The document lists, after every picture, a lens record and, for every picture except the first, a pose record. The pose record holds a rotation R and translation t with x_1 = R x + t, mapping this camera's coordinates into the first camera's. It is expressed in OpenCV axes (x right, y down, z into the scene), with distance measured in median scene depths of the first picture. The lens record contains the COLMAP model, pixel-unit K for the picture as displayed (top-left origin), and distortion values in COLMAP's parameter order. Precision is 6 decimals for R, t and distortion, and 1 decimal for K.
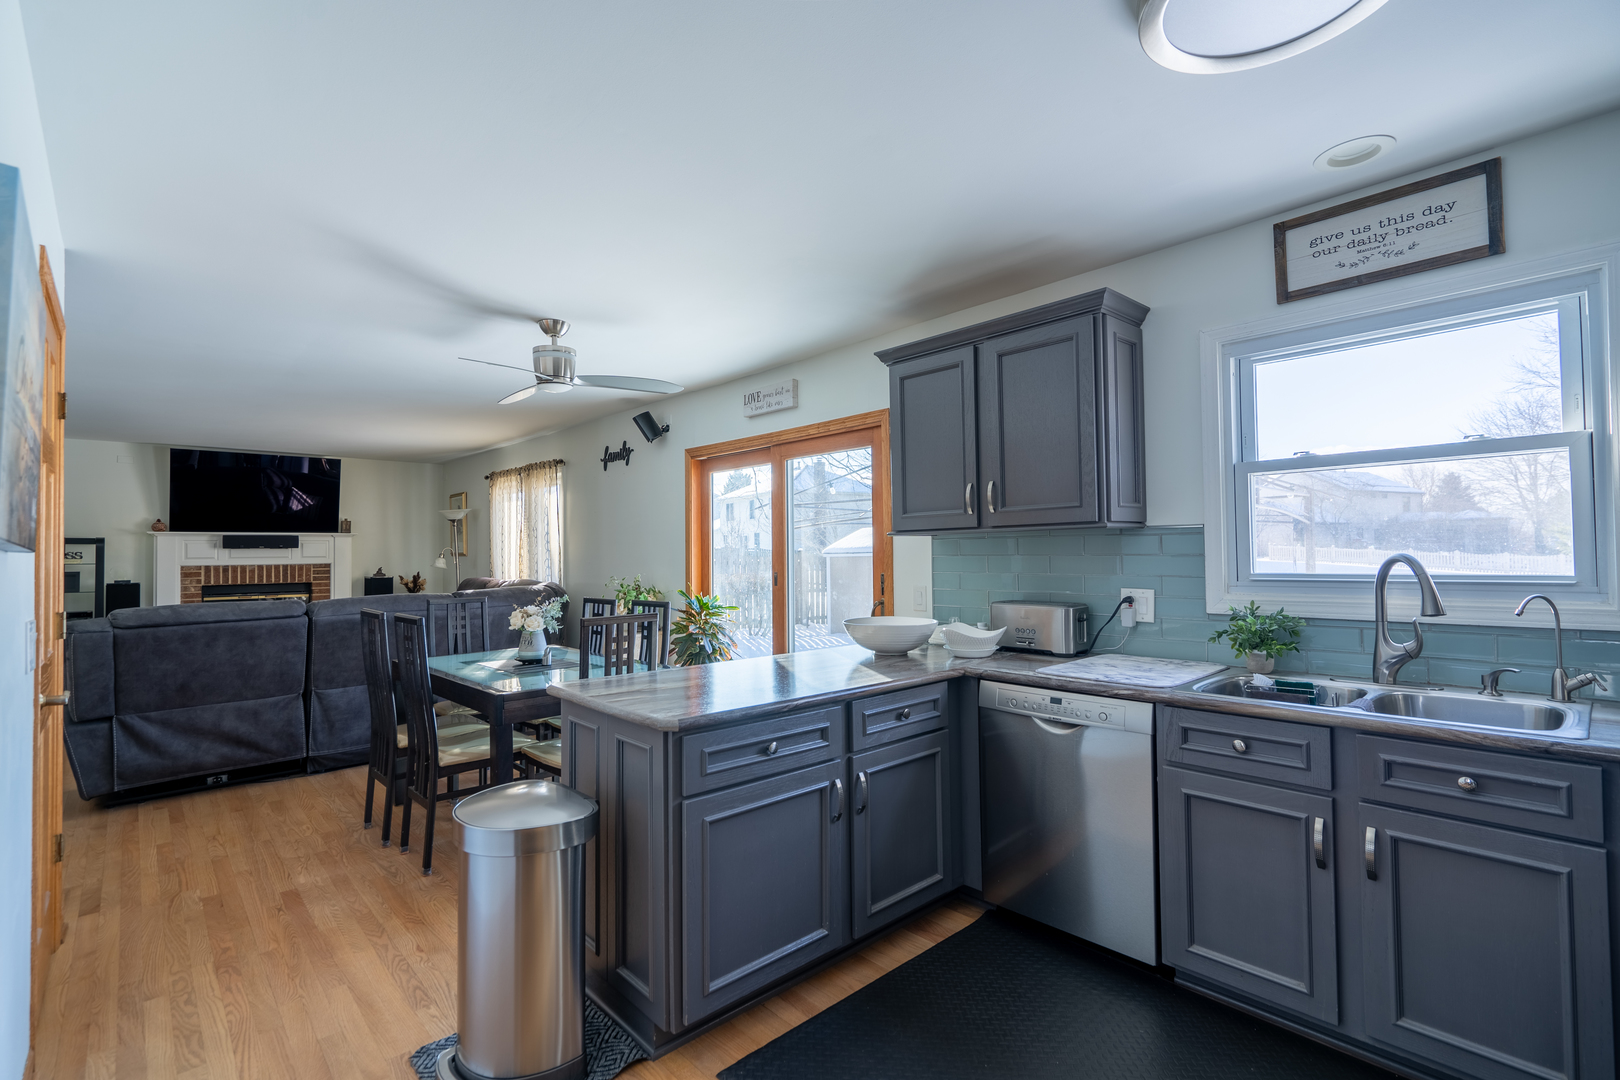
lens RADIAL K [[740.2, 0, 805.0], [0, 740.2, 537.5], [0, 0, 1]] dist [-0.005030, 0.004188]
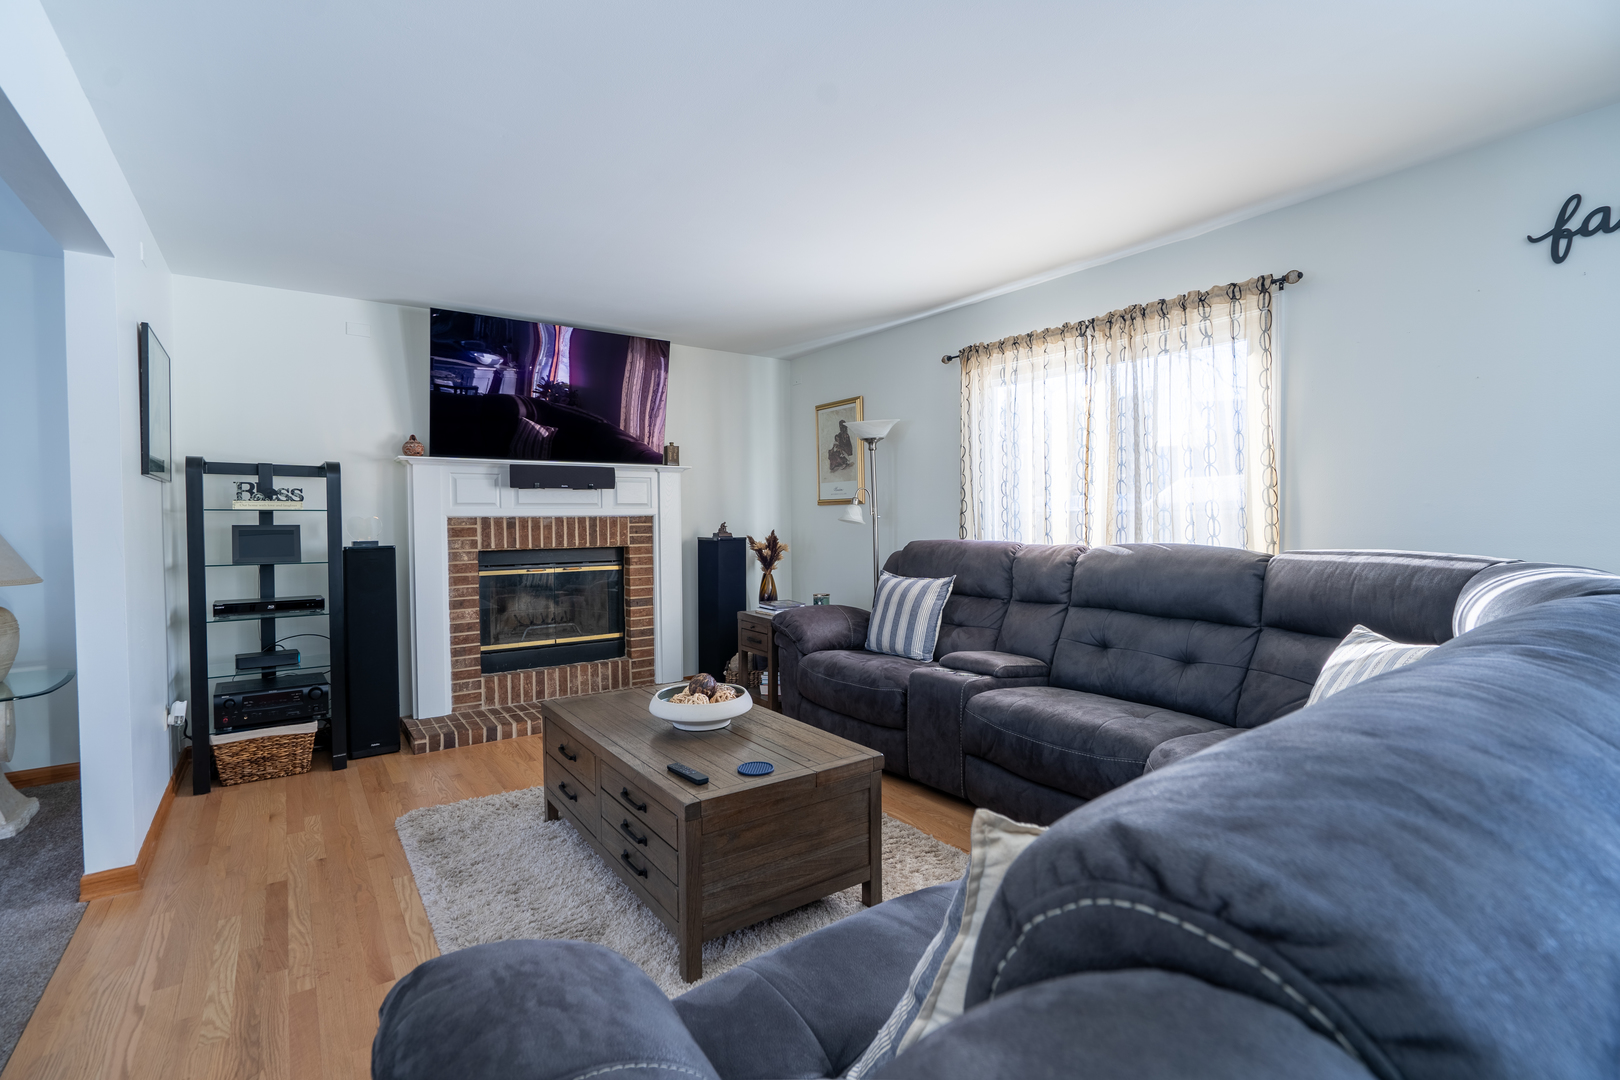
lens RADIAL K [[740.2, 0, 799.7], [0, 740.2, 533.3], [0, 0, 1]] dist [-0.005030, 0.004188]
pose [[0.991548, 0.005750, -0.129614, -0.483465], [-0.000090, 0.999048, 0.043630, 0.025259], [0.129741, -0.043250, 0.990604, 0.449976]]
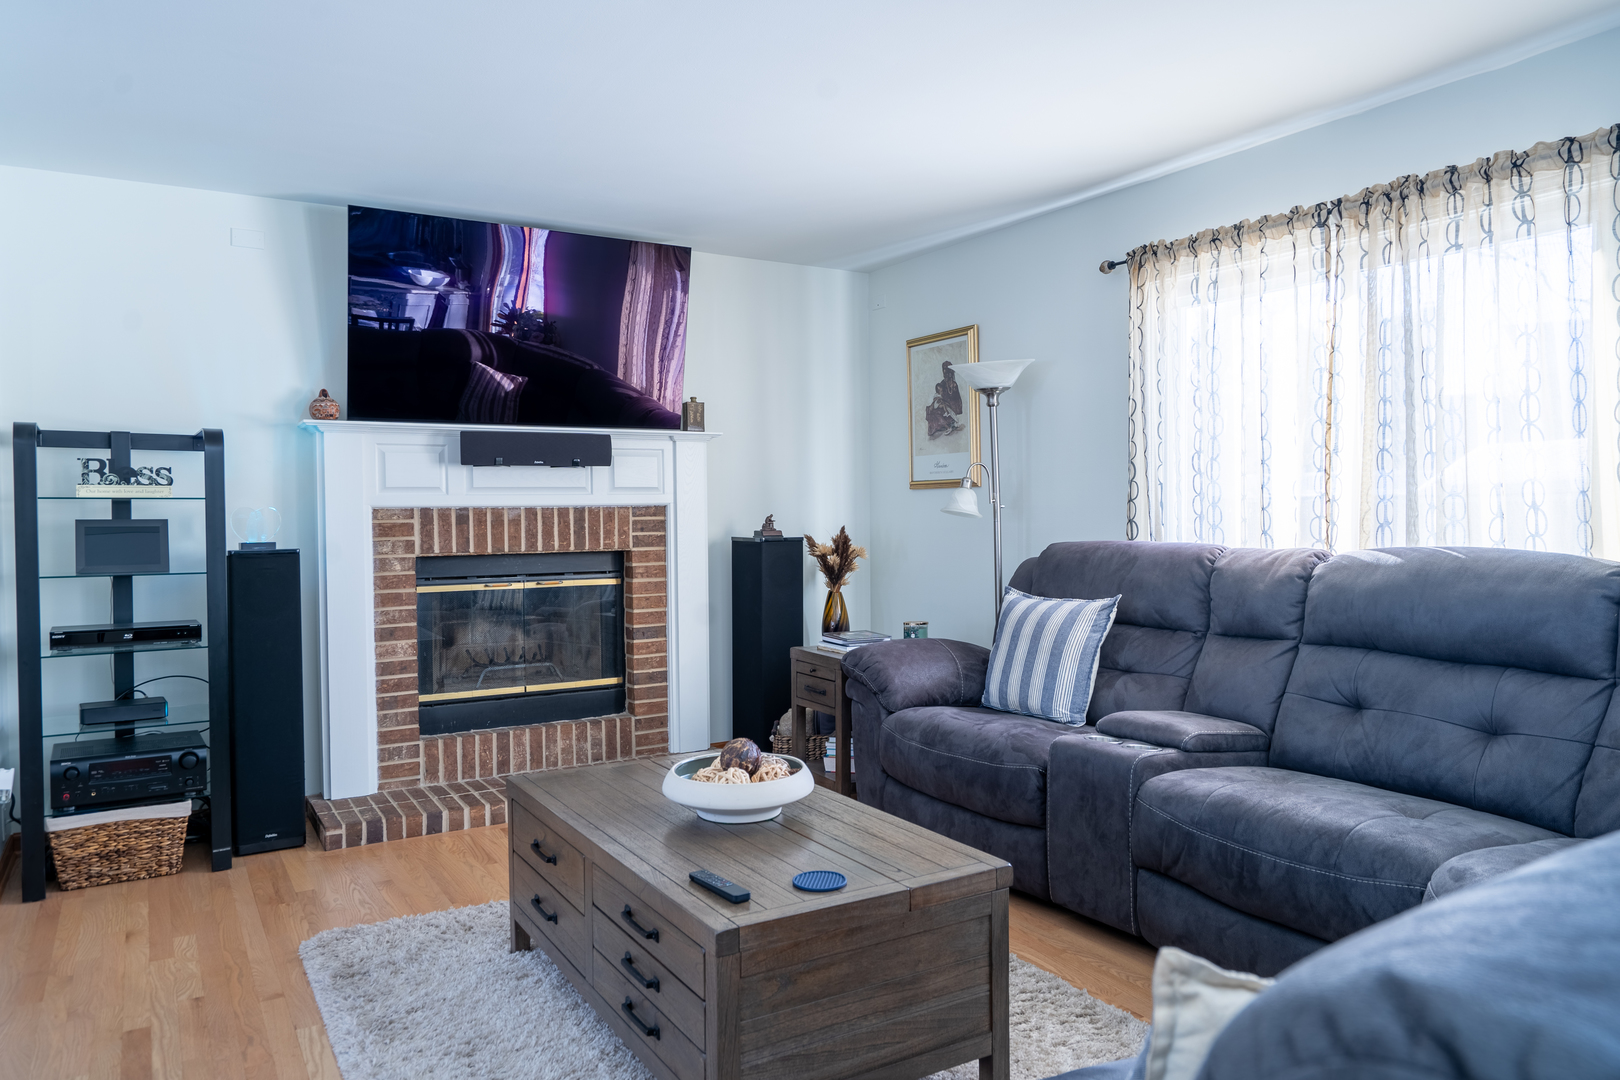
lens RADIAL K [[1105.9, 0, 796.4], [0, 1105.9, 530.8], [0, 0, 1]] dist [0.016578, -0.006881]
pose [[0.978977, 0.005616, -0.203894, -0.484969], [0.003245, 0.999066, 0.043098, 0.025239], [0.203945, -0.042854, 0.978044, 0.447718]]
